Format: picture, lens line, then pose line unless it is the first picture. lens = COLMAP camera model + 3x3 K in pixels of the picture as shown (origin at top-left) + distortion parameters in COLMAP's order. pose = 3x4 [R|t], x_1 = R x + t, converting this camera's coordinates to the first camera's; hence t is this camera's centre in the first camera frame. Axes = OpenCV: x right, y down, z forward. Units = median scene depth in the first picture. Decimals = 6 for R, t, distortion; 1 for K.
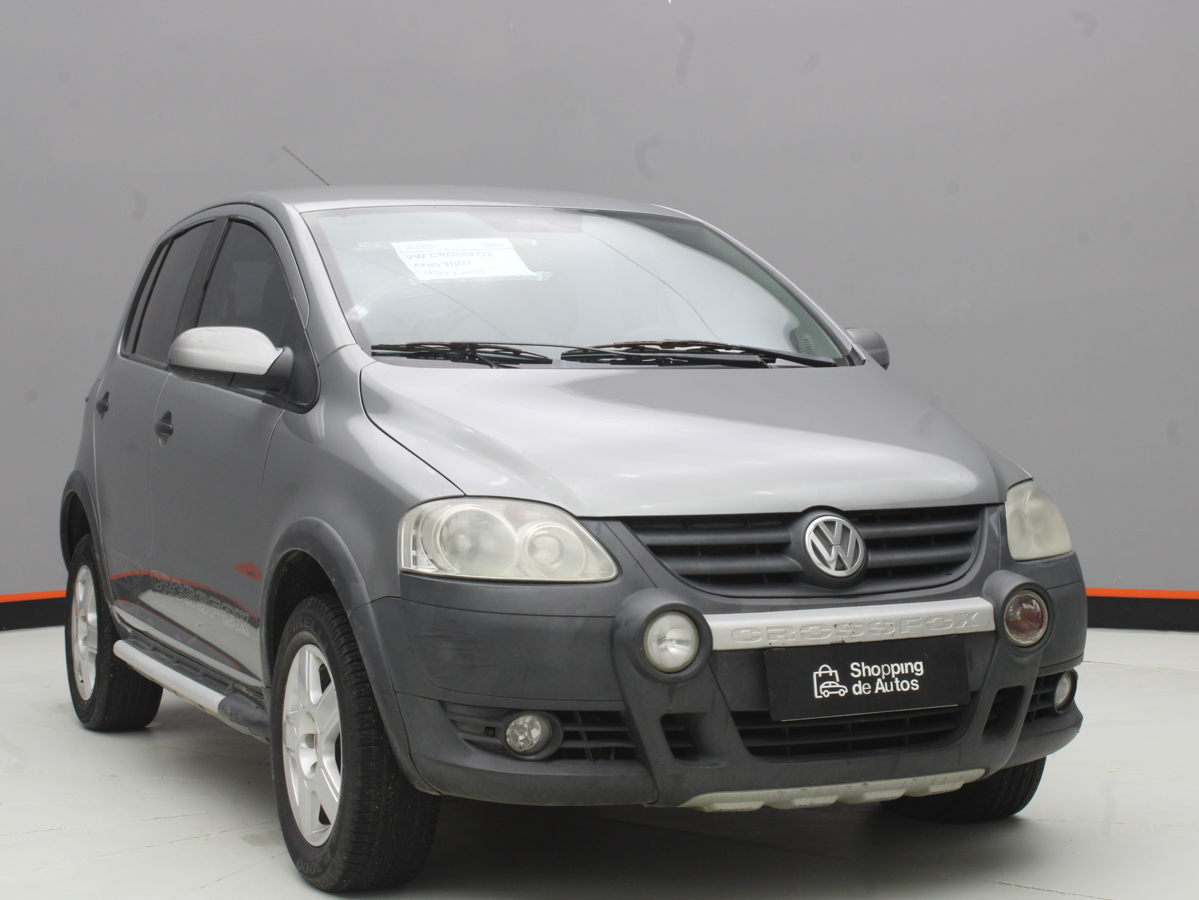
lens RADIAL K [[2340.1, 0, 599.5], [0, 2340.1, 450.0], [0, 0, 1]] dist [-0.019200, -0.007460]
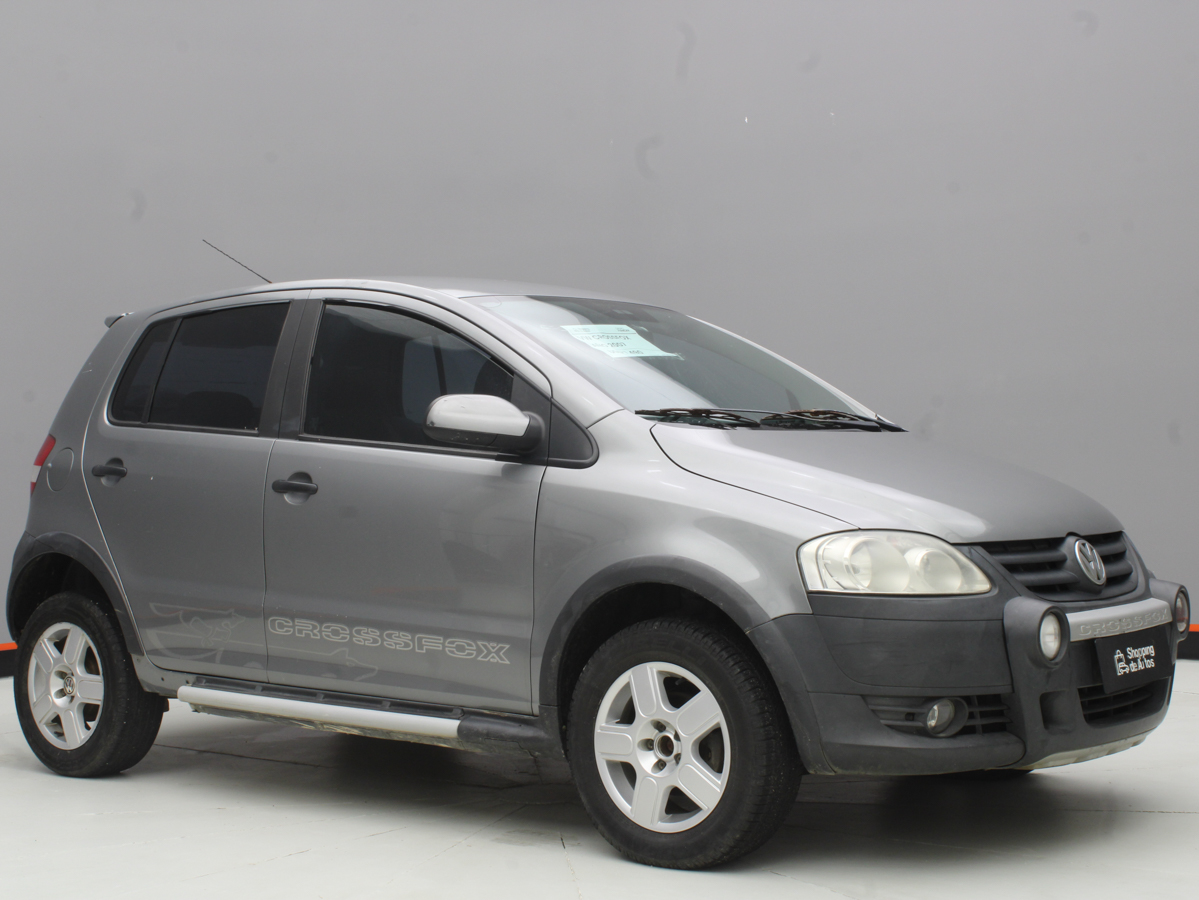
lens RADIAL K [[2010.9, 0, 599.5], [0, 2010.9, 450.0], [0, 0, 1]] dist [-0.065879, -0.062638]
pose [[0.892795, -0.000744, 0.450462, -0.667442], [0.019665, 0.999110, -0.037324, 0.015007], [-0.450034, 0.042180, 0.892015, 0.115958]]
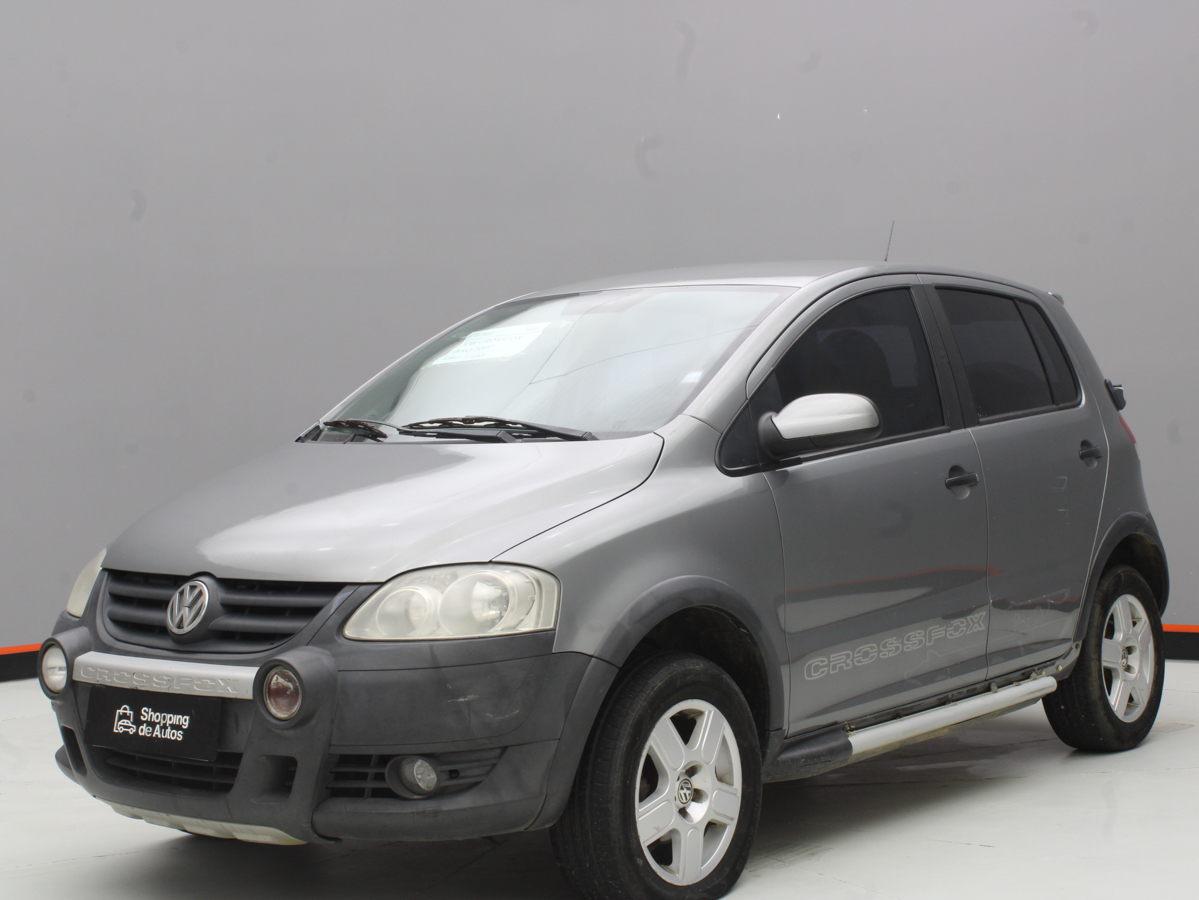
lens RADIAL K [[2010.9, 0, 599.5], [0, 2010.9, 450.0], [0, 0, 1]] dist [-0.065879, -0.062638]
pose [[0.446910, 0.016869, -0.894420, 1.090596], [-0.014320, 0.999829, 0.011702, -0.051609], [0.894464, 0.007578, 0.447075, 0.752228]]
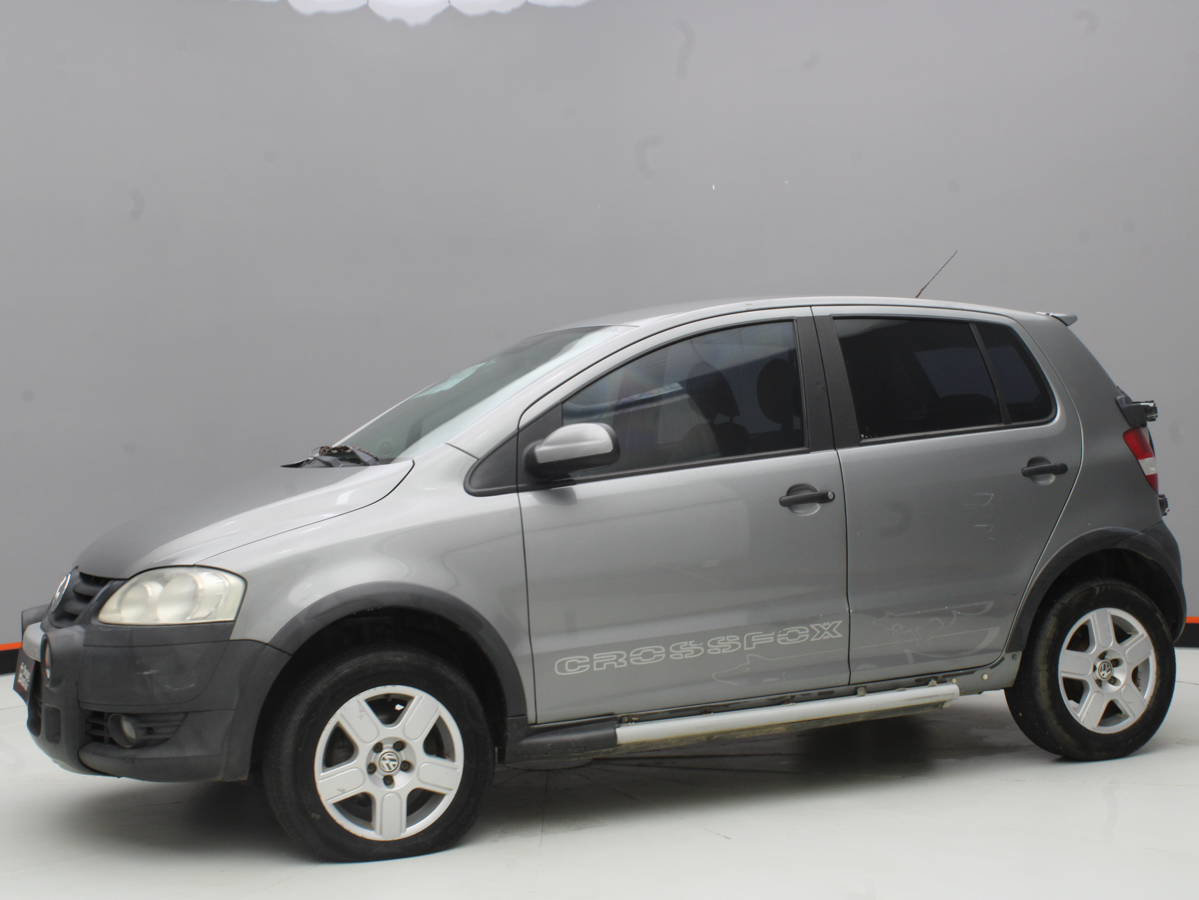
lens RADIAL K [[1704.0, 0, 599.5], [0, 1704.0, 450.0], [0, 0, 1]] dist [-0.107933, 0.013226]
pose [[-0.020871, 0.018560, -0.999610, 1.218581], [-0.002284, 0.999824, 0.018612, -0.074683], [0.999780, 0.002672, -0.020824, 1.398547]]
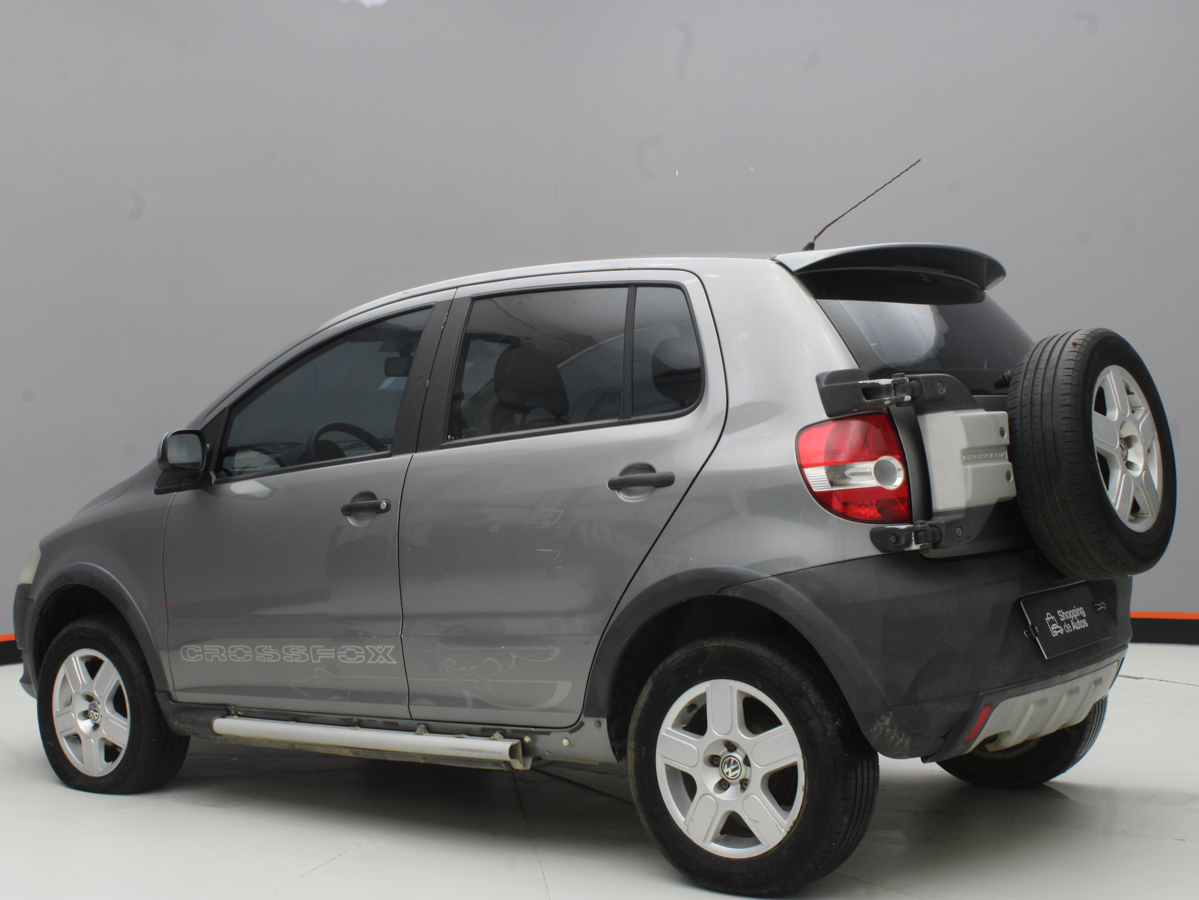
lens RADIAL K [[1704.0, 0, 599.5], [0, 1704.0, 450.0], [0, 0, 1]] dist [-0.107933, 0.013226]
pose [[-0.892532, 0.053864, -0.447756, 0.409085], [0.039246, 0.998352, 0.041870, -0.094297], [0.449273, 0.019798, -0.893175, 2.510426]]
